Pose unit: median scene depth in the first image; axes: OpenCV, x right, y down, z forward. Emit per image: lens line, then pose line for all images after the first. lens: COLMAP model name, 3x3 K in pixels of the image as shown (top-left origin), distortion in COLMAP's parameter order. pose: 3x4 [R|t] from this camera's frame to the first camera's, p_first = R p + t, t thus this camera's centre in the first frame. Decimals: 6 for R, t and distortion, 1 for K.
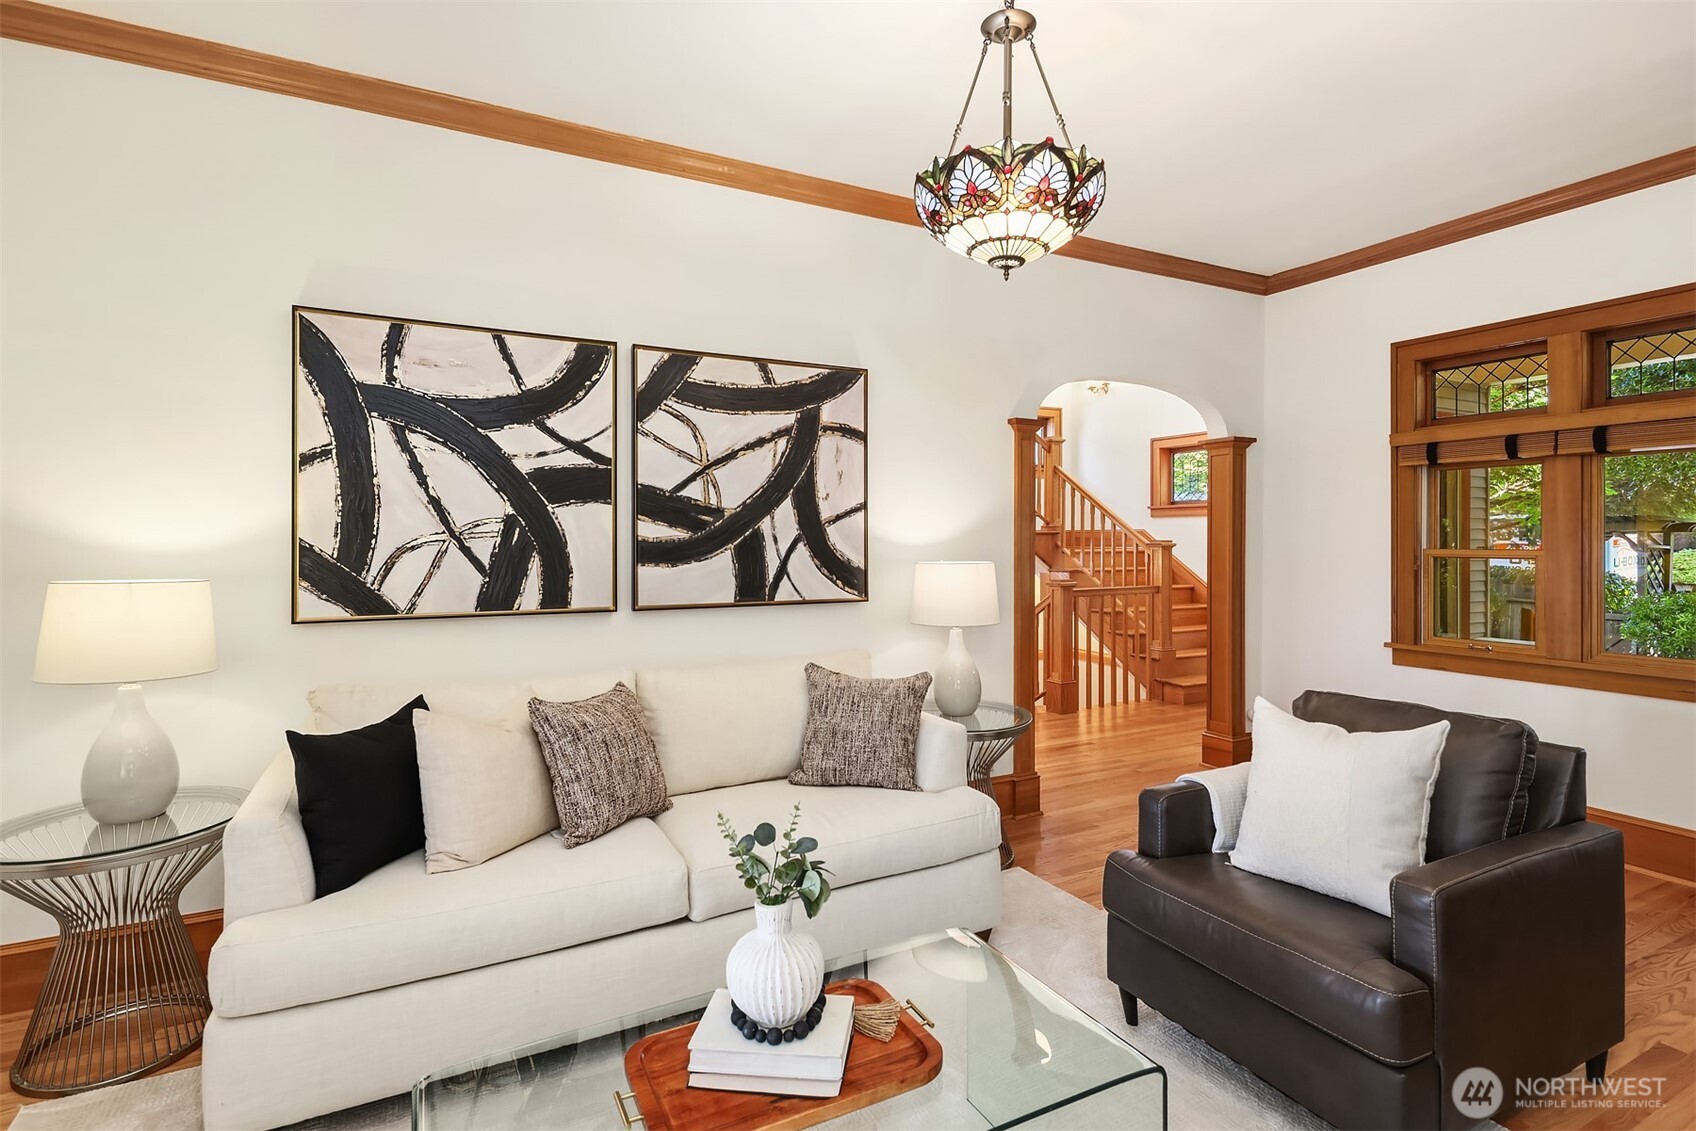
lens RADIAL K [[829.5, 0, 846.4], [0, 829.5, 544.0], [0, 0, 1]] dist [0.006083, -0.004532]
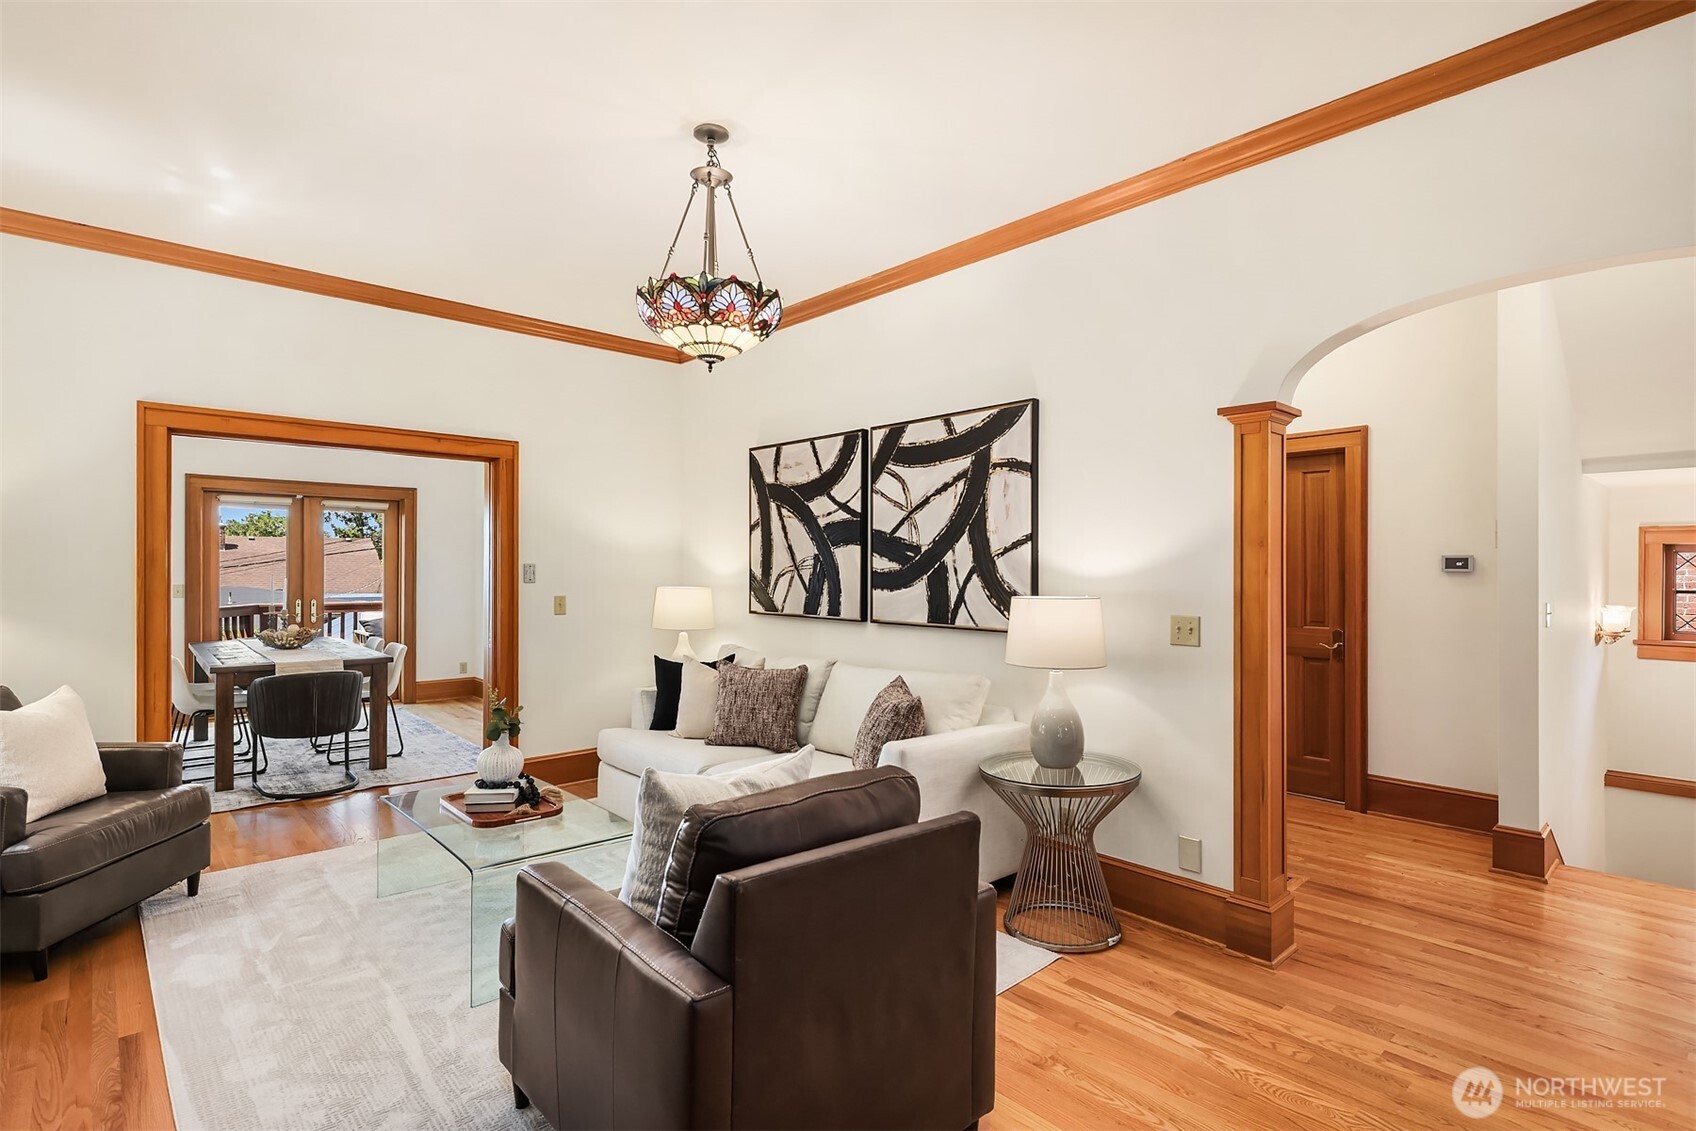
lens RADIAL K [[829.5, 0, 855.2], [0, 829.5, 572.7], [0, 0, 1]] dist [0.006083, -0.004532]
pose [[0.254098, 0.006943, -0.967154, 1.009641], [-0.007860, 0.999956, 0.005114, -0.008121], [0.967147, 0.006303, 0.254141, 0.598706]]
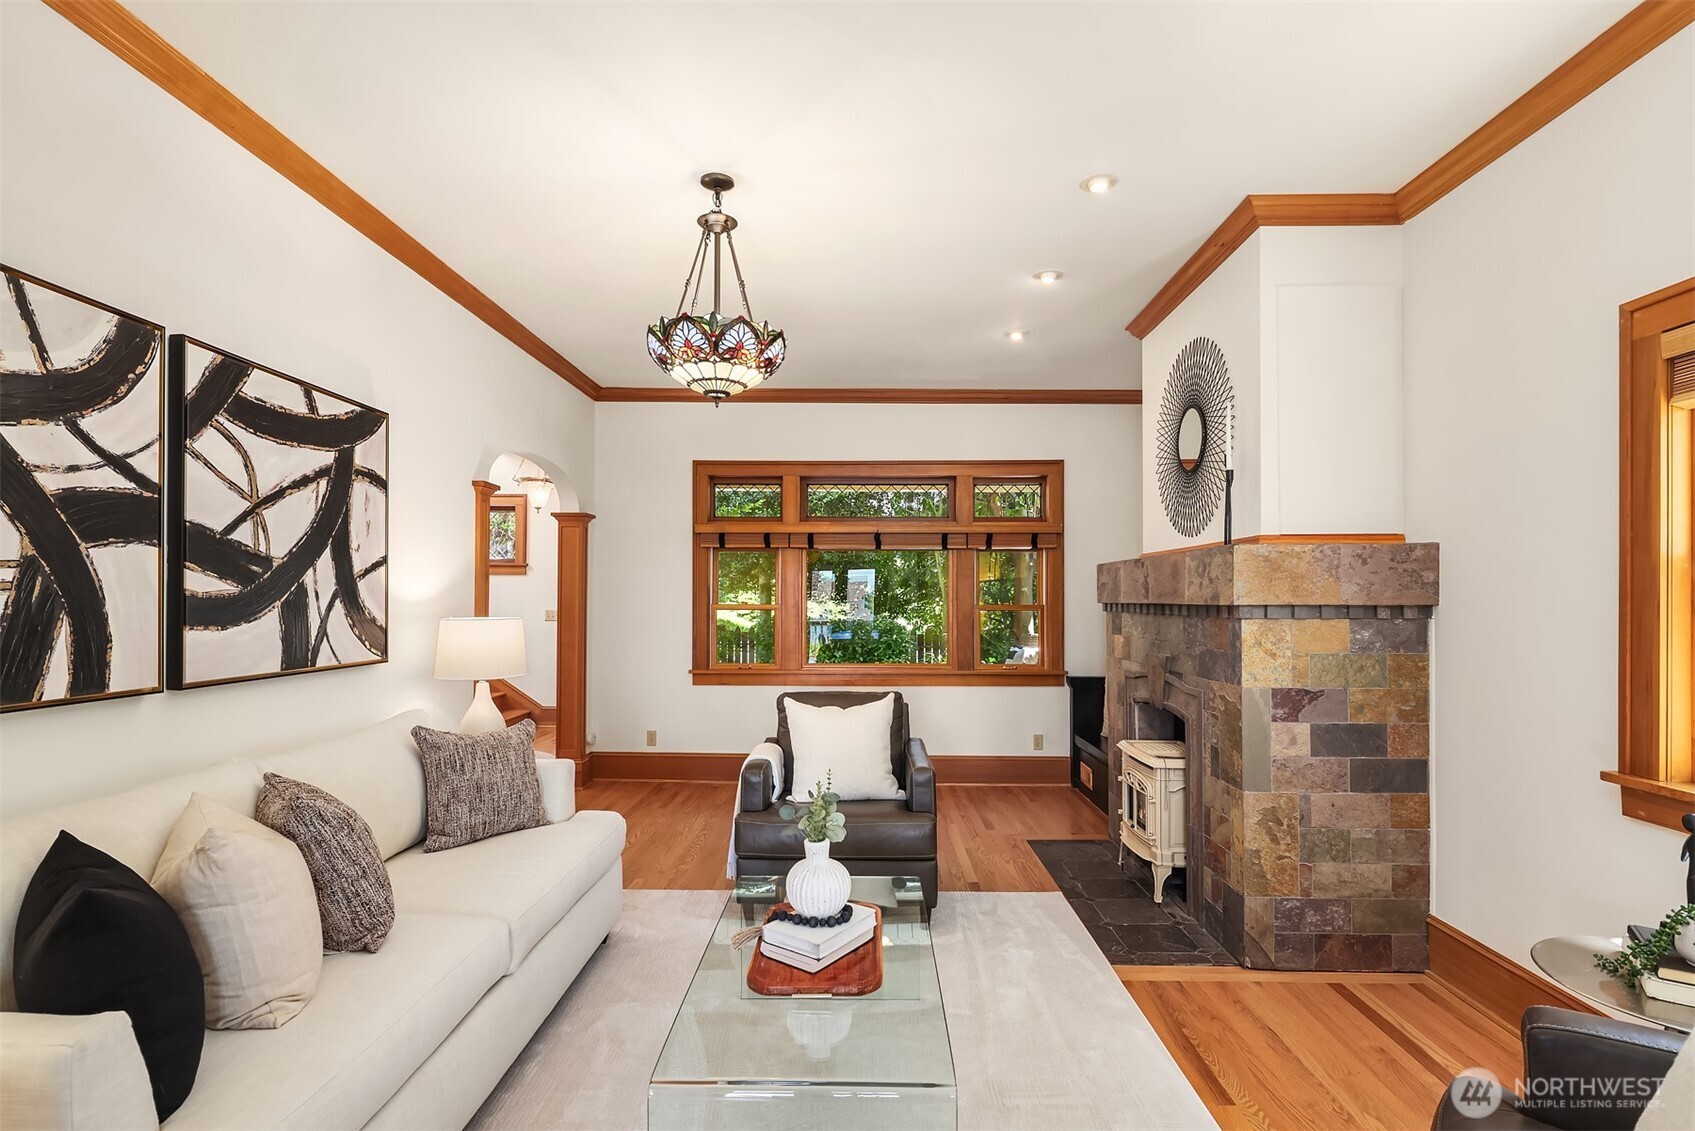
lens RADIAL K [[829.0, 0, 857.9], [0, 829.0, 598.5], [0, 0, 1]] dist [0.006083, -0.004532]
pose [[0.471426, 0.002160, 0.881903, -0.600907], [0.000106, 0.999997, -0.002506, -0.000063], [-0.881905, 0.001275, 0.471425, 0.102169]]
